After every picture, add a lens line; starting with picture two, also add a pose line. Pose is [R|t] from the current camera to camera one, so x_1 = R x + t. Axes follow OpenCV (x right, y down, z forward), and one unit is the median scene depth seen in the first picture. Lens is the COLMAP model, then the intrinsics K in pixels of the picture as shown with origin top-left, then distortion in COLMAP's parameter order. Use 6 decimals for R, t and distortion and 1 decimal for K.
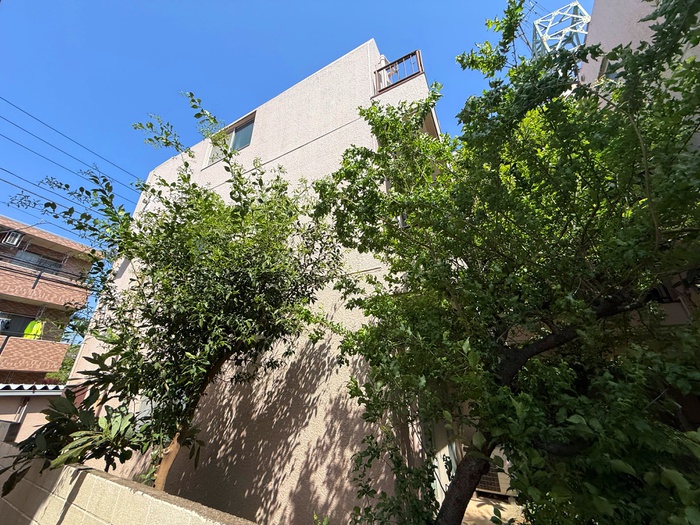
lens RADIAL K [[278.8, 0, 349.8], [0, 278.8, 261.4], [0, 0, 1]] dist [-0.000470, -0.000346]
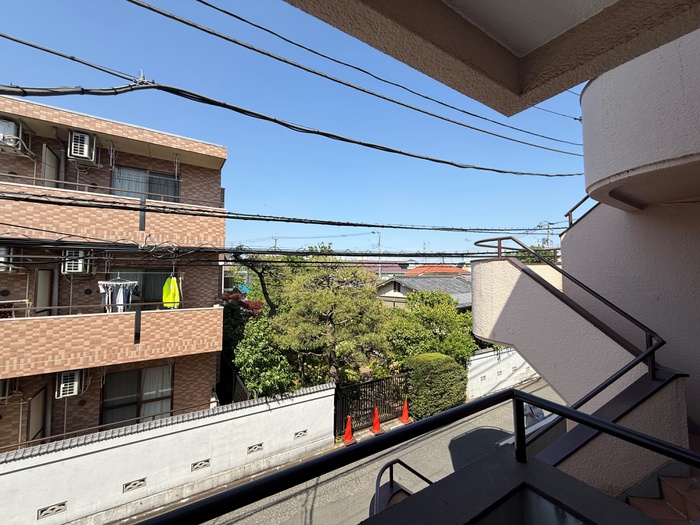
lens RADIAL K [[278.8, 0, 350.8], [0, 278.8, 264.9], [0, 0, 1]] dist [-0.000470, -0.000346]
pose [[0.856890, 0.010683, -0.515389, -0.463656], [0.201847, 0.913003, 0.354517, 0.045585], [0.474339, -0.407812, 0.780187, 0.729041]]
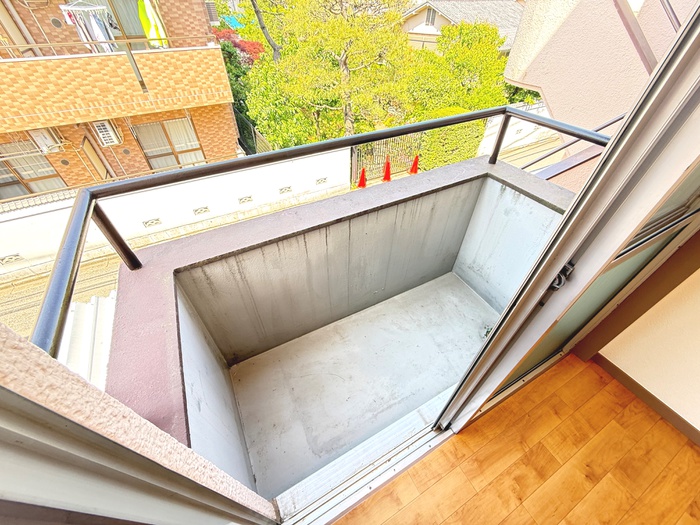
lens RADIAL K [[278.8, 0, 348.4], [0, 278.8, 262.3], [0, 0, 1]] dist [-0.000470, -0.000346]
pose [[0.826316, 0.405073, -0.391302, -0.448202], [0.229047, 0.393029, 0.890542, 0.039654], [0.514528, -0.825496, 0.231986, 0.701262]]
